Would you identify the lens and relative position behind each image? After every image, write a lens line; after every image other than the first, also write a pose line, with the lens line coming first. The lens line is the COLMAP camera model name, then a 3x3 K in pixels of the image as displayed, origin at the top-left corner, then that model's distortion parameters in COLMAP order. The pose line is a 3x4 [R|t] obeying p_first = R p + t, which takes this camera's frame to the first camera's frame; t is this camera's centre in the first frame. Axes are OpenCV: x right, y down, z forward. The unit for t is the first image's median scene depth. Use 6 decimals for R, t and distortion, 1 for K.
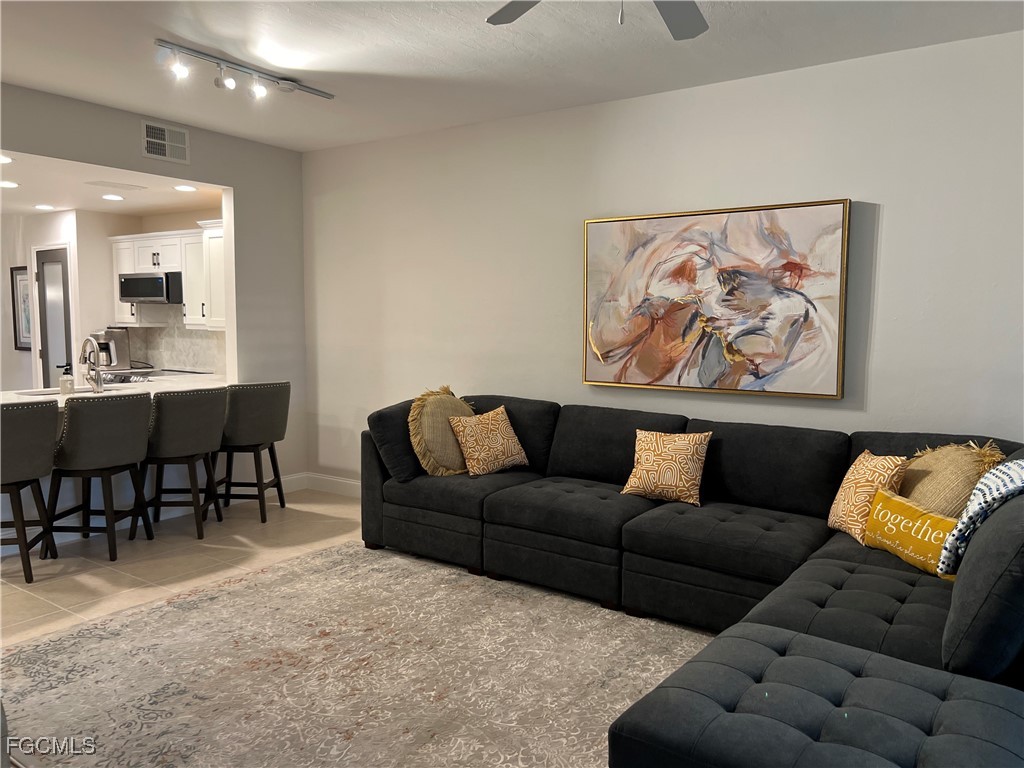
lens RADIAL K [[777.5, 0, 510.4], [0, 777.5, 382.7], [0, 0, 1]] dist [0.052388, -0.058909]
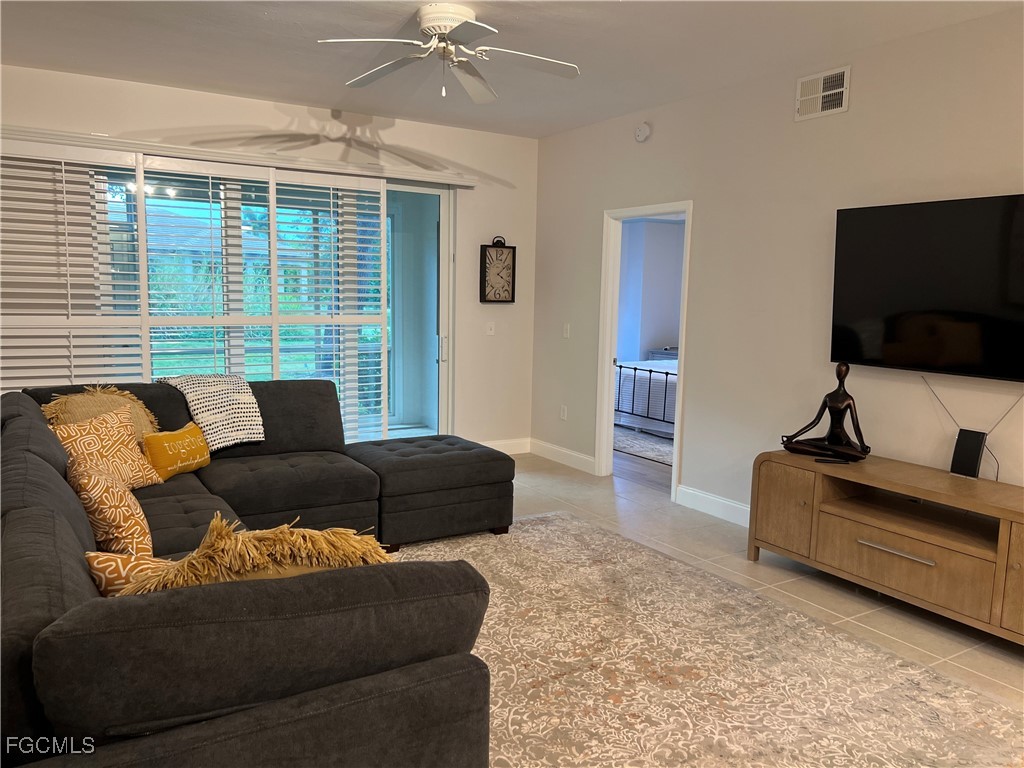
lens RADIAL K [[777.5, 0, 515.3], [0, 777.5, 383.7], [0, 0, 1]] dist [0.052388, -0.058909]
pose [[-0.922049, -0.072670, 0.380191, -0.346059], [0.004856, 0.979969, 0.199089, -0.124467], [-0.387043, 0.185416, -0.903227, 1.390515]]
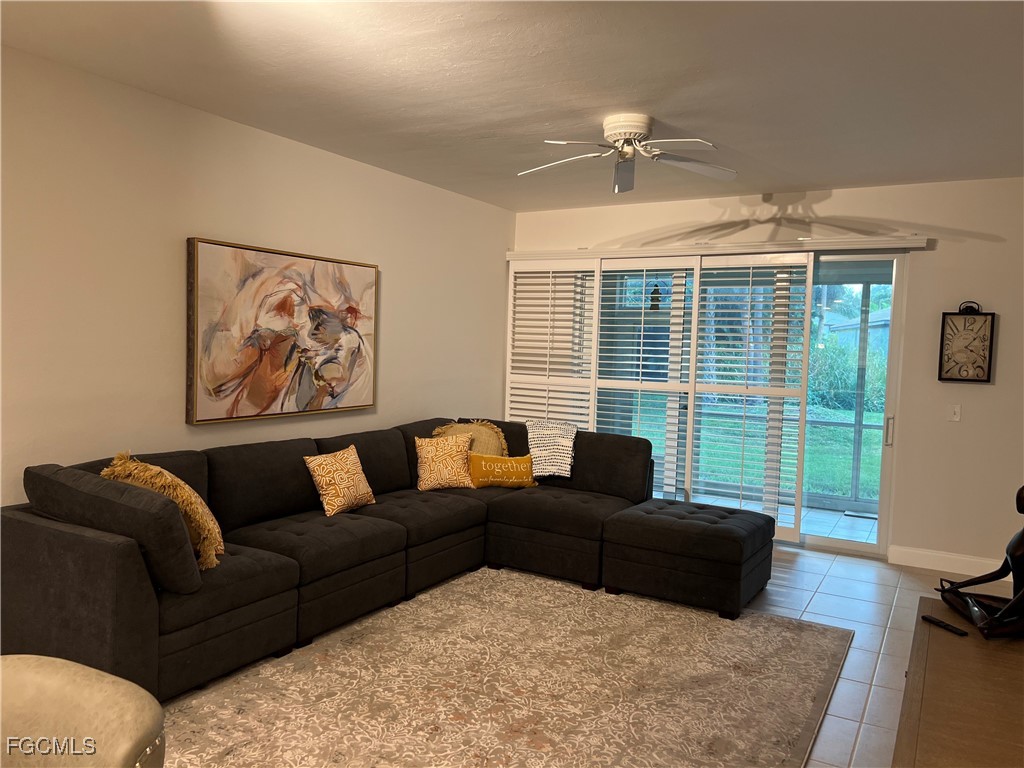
lens RADIAL K [[777.5, 0, 509.0], [0, 777.5, 379.2], [0, 0, 1]] dist [0.052388, -0.058909]
pose [[-0.098095, -0.059873, 0.993374, -0.909371], [0.050422, 0.996607, 0.065047, -0.099233], [-0.993899, 0.056469, -0.094743, 0.822363]]
